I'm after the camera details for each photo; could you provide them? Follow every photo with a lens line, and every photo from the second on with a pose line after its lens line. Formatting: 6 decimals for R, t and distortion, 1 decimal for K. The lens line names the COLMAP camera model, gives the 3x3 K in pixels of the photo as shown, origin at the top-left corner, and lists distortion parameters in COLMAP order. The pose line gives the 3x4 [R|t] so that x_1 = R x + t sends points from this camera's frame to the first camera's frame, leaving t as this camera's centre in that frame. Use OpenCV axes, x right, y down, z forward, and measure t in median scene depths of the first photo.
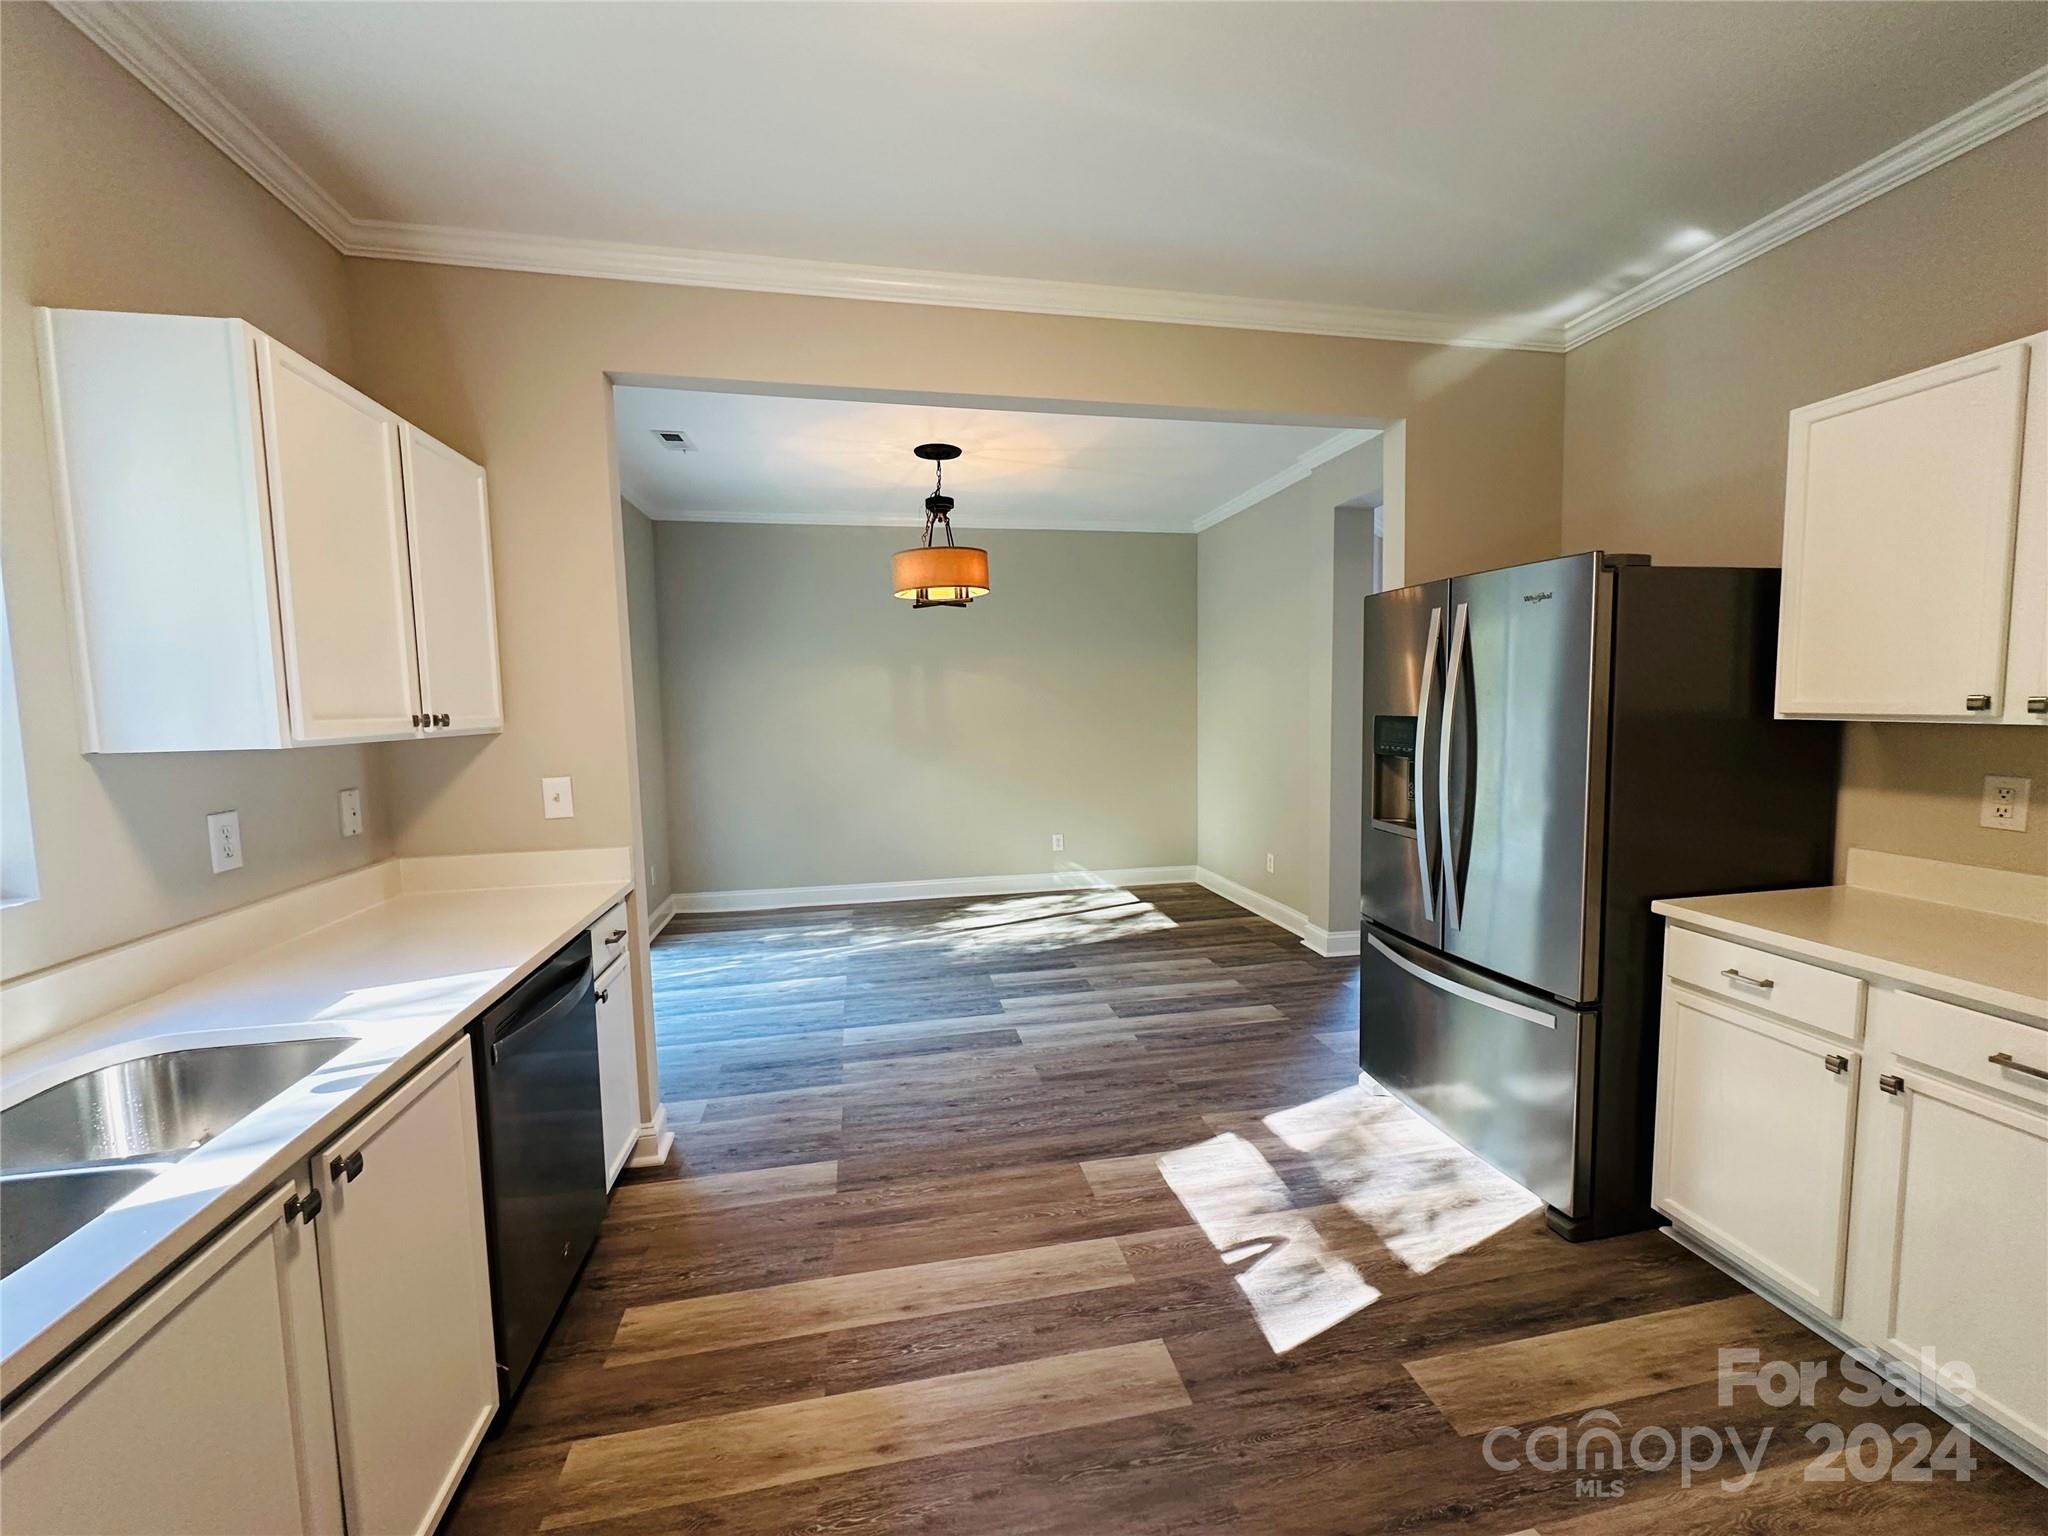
lens RADIAL K [[815.6, 0, 1026.3], [0, 815.6, 766.3], [0, 0, 1]] dist [-0.002200, -0.000305]
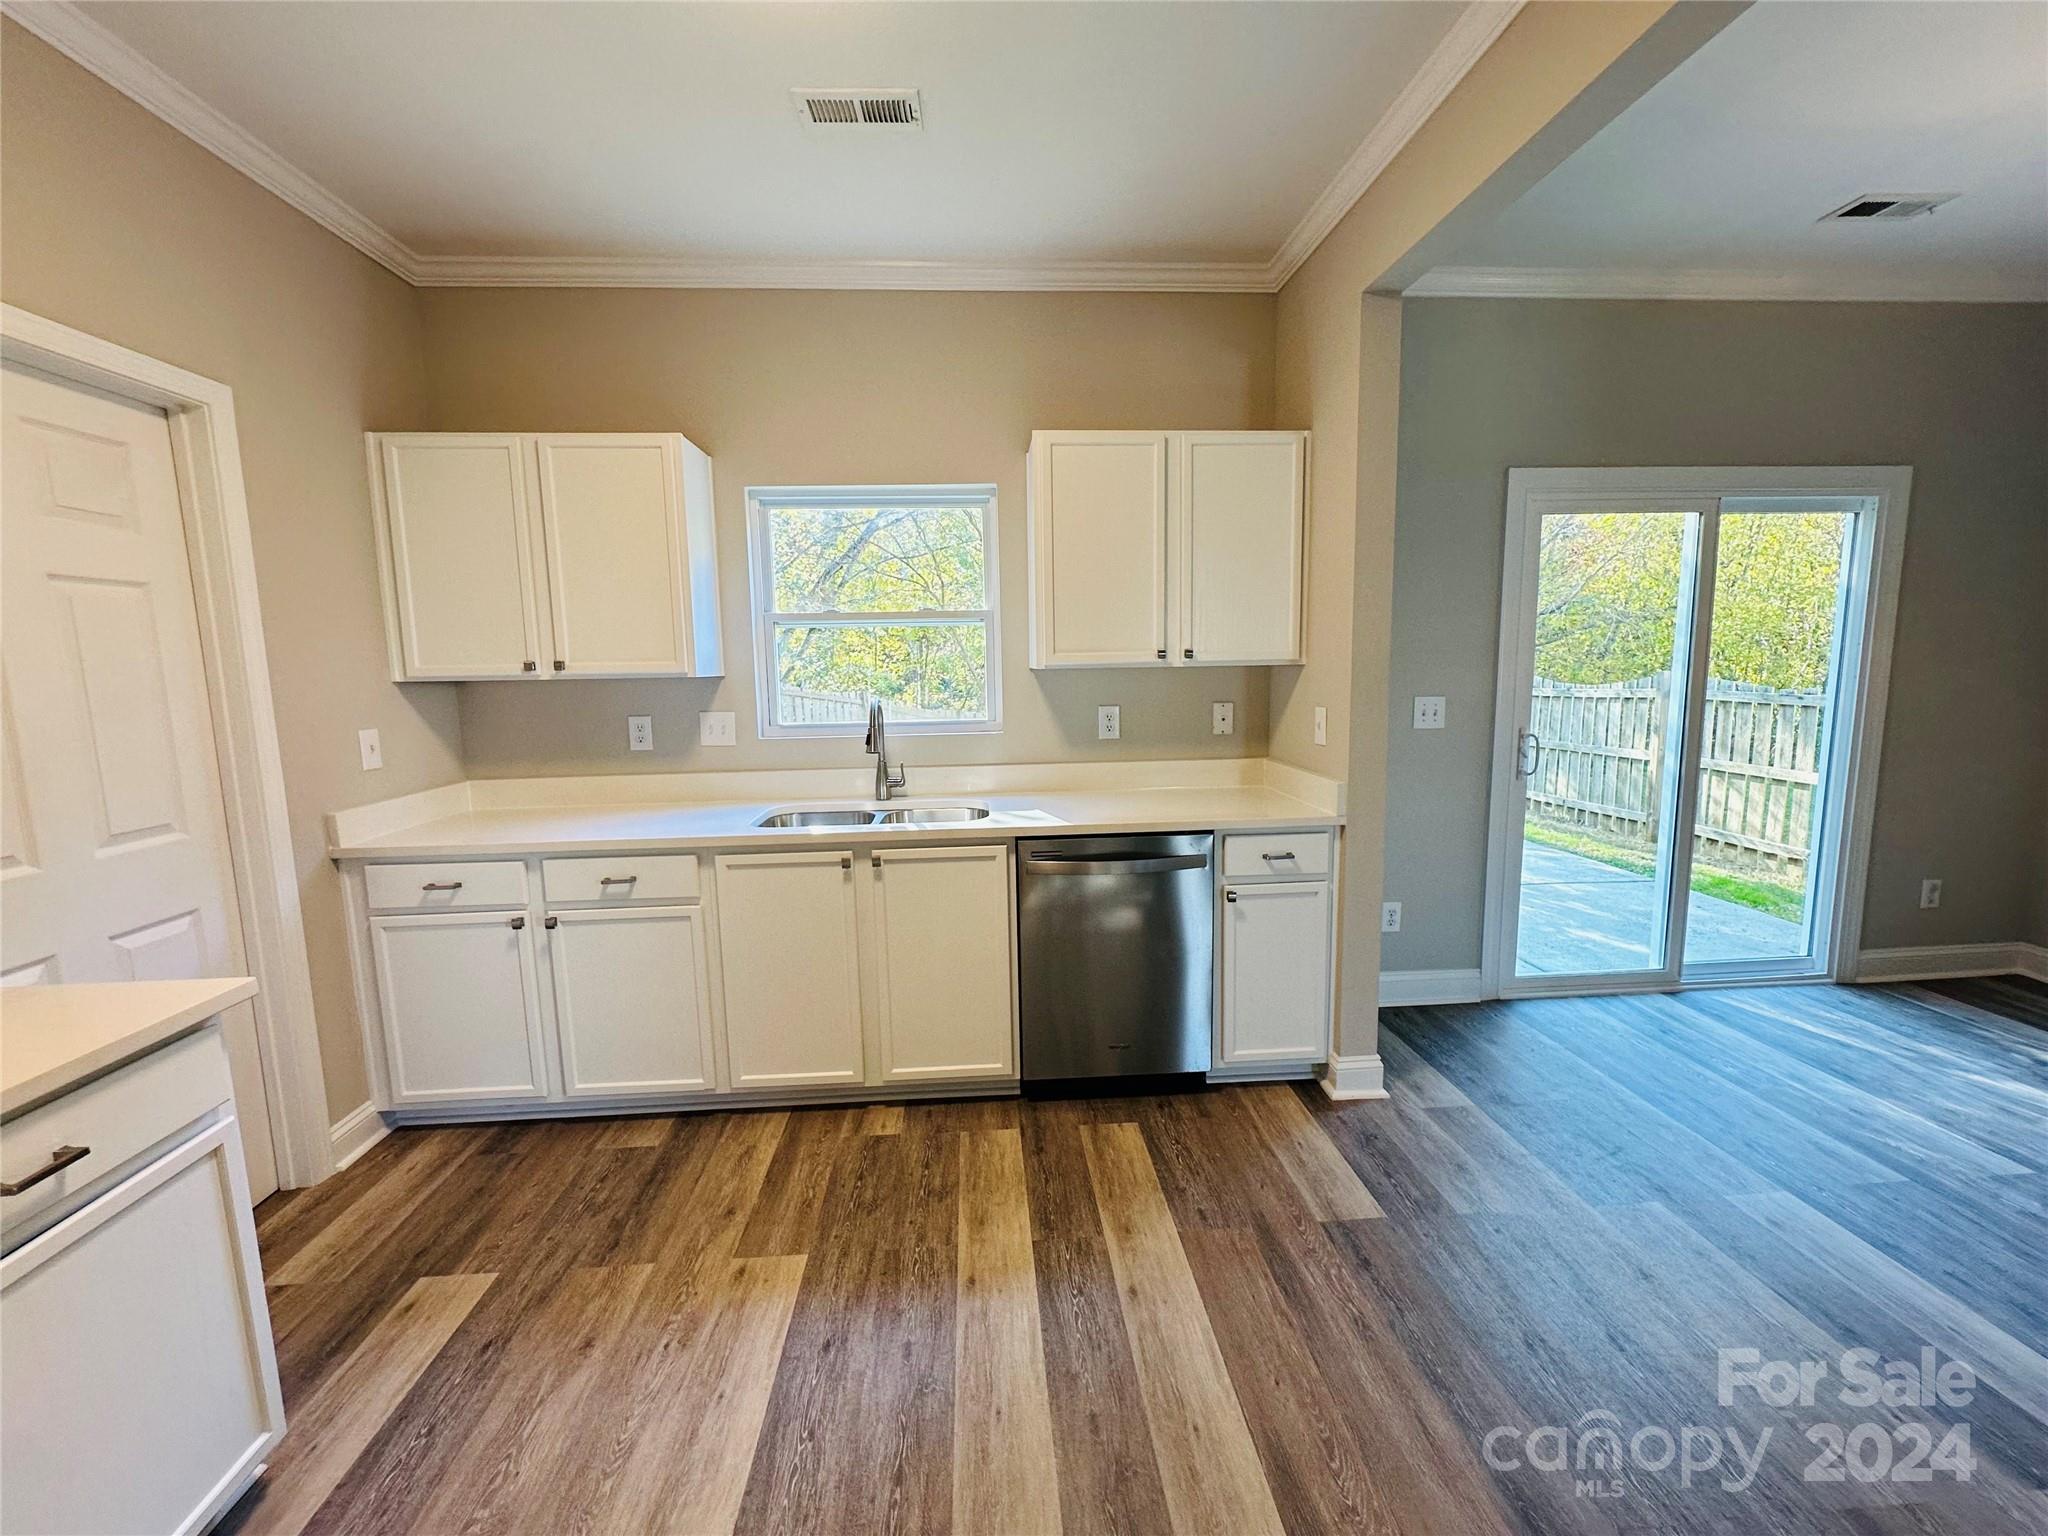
lens RADIAL K [[811.7, 0, 1024.0], [0, 811.7, 768.0], [0, 0, 1]] dist [-0.002672, -0.000045]
pose [[-0.130513, 0.152380, -0.979667, 0.701573], [-0.058449, 0.985217, 0.161030, -0.074012], [0.989722, 0.078277, -0.119677, 0.950016]]
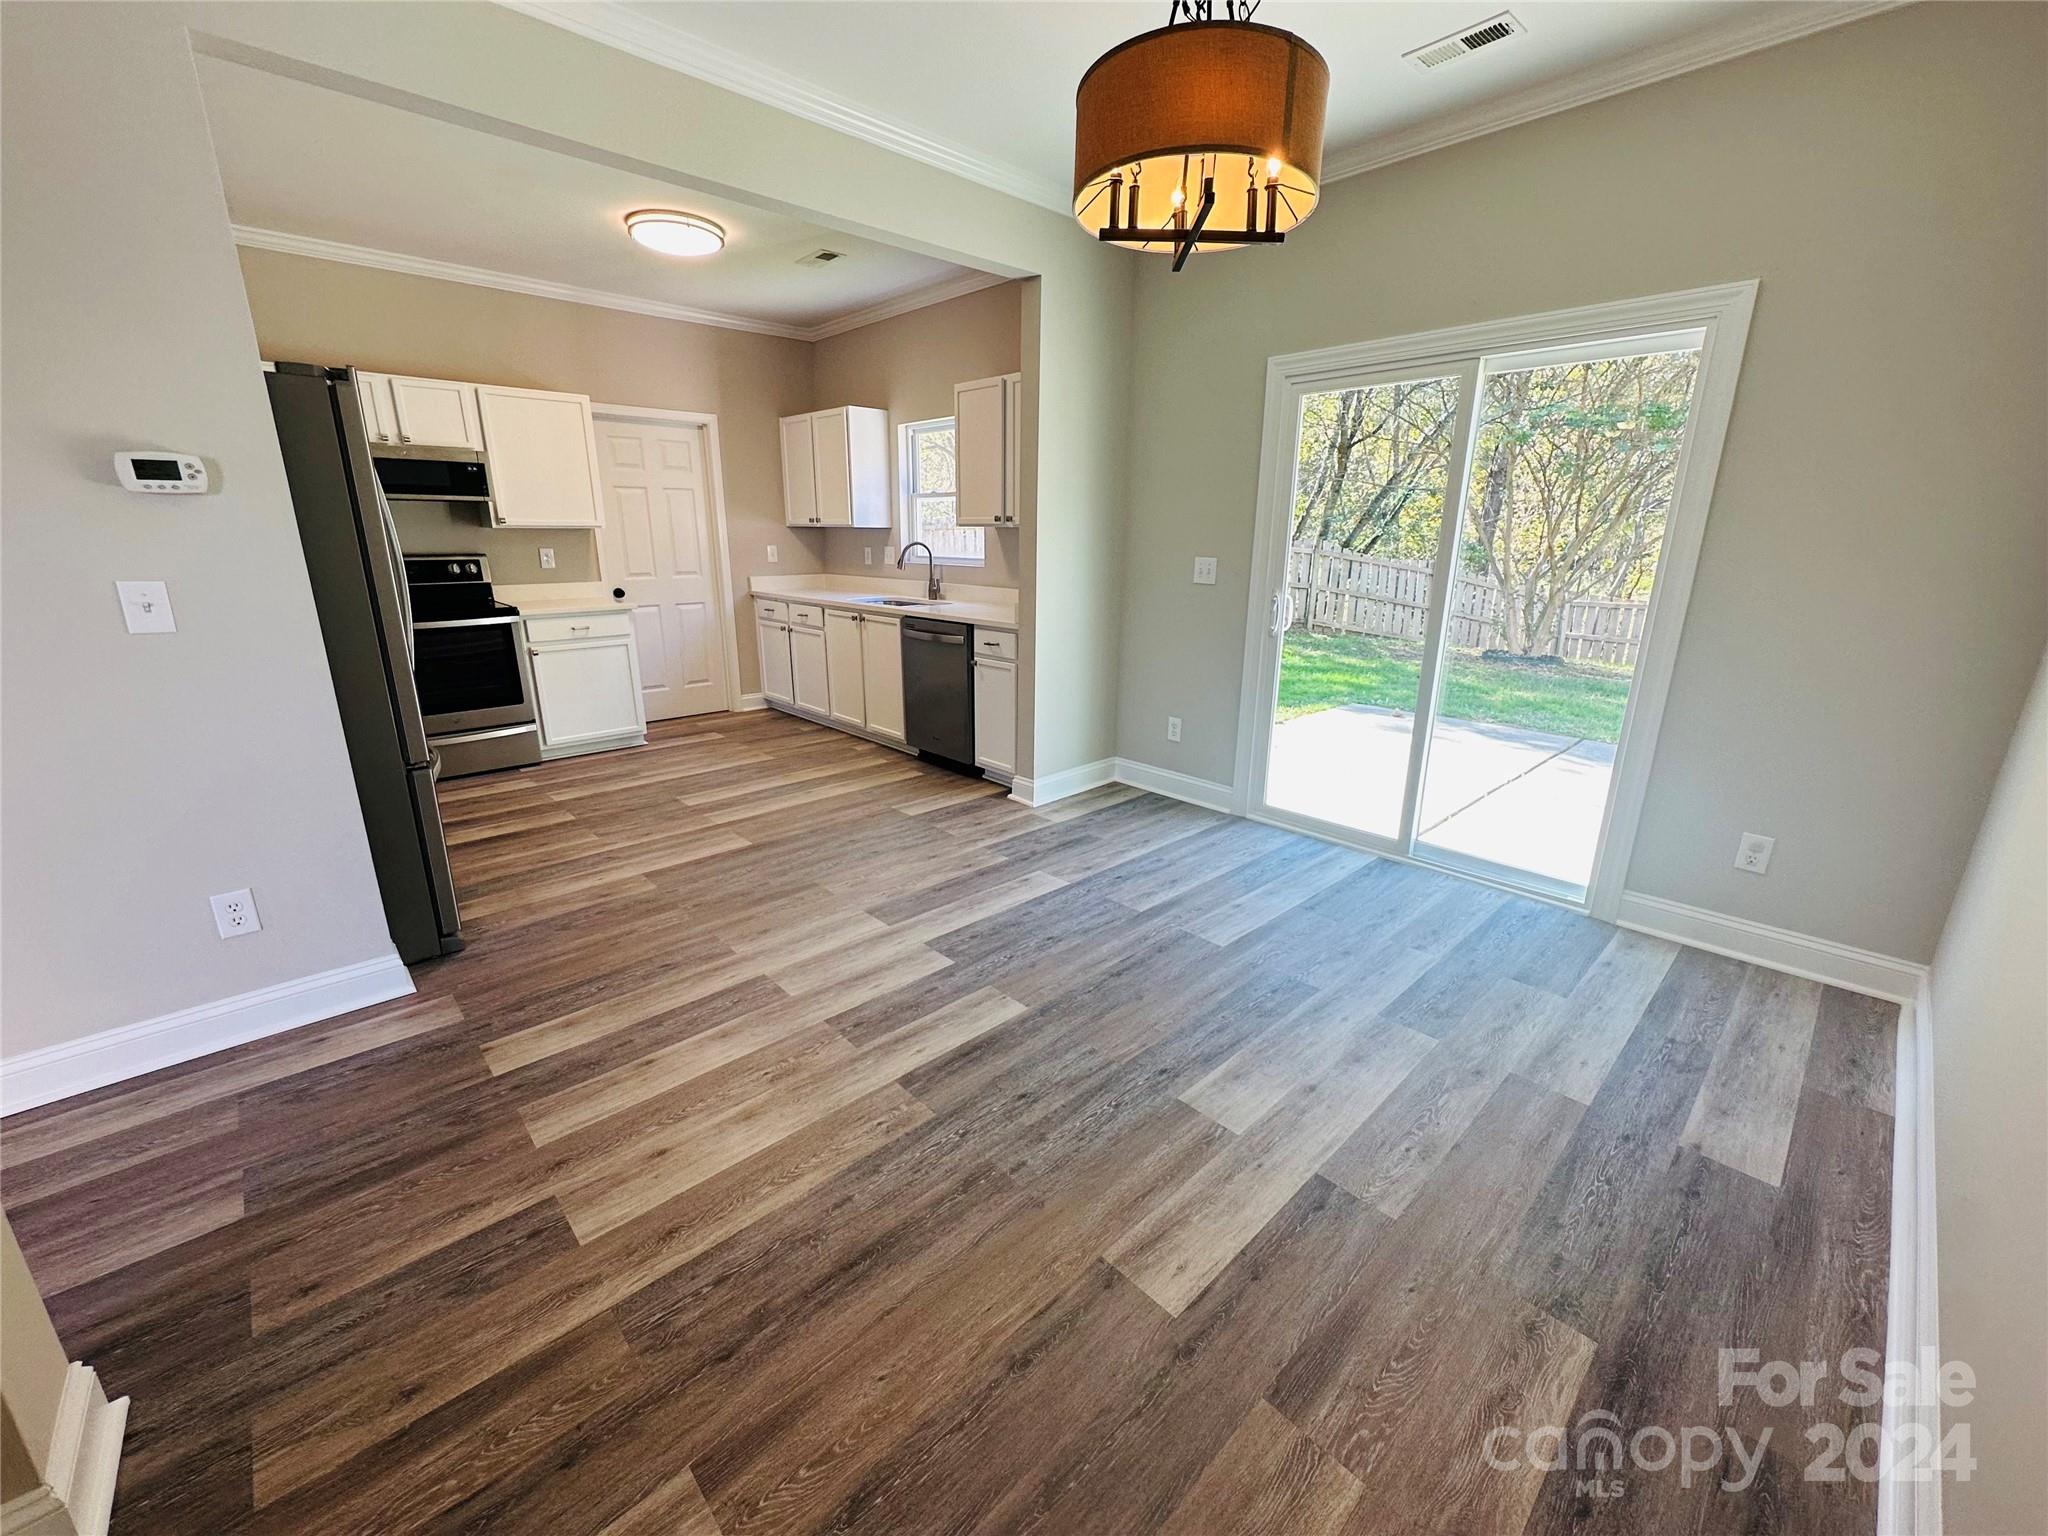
lens RADIAL K [[815.6, 0, 1026.3], [0, 815.6, 766.3], [0, 0, 1]] dist [-0.002200, -0.000305]
pose [[-0.848132, 0.160048, -0.505032, 0.475916], [-0.032882, 0.935536, 0.351698, -0.216339], [0.528764, 0.314893, -0.788195, 3.104234]]
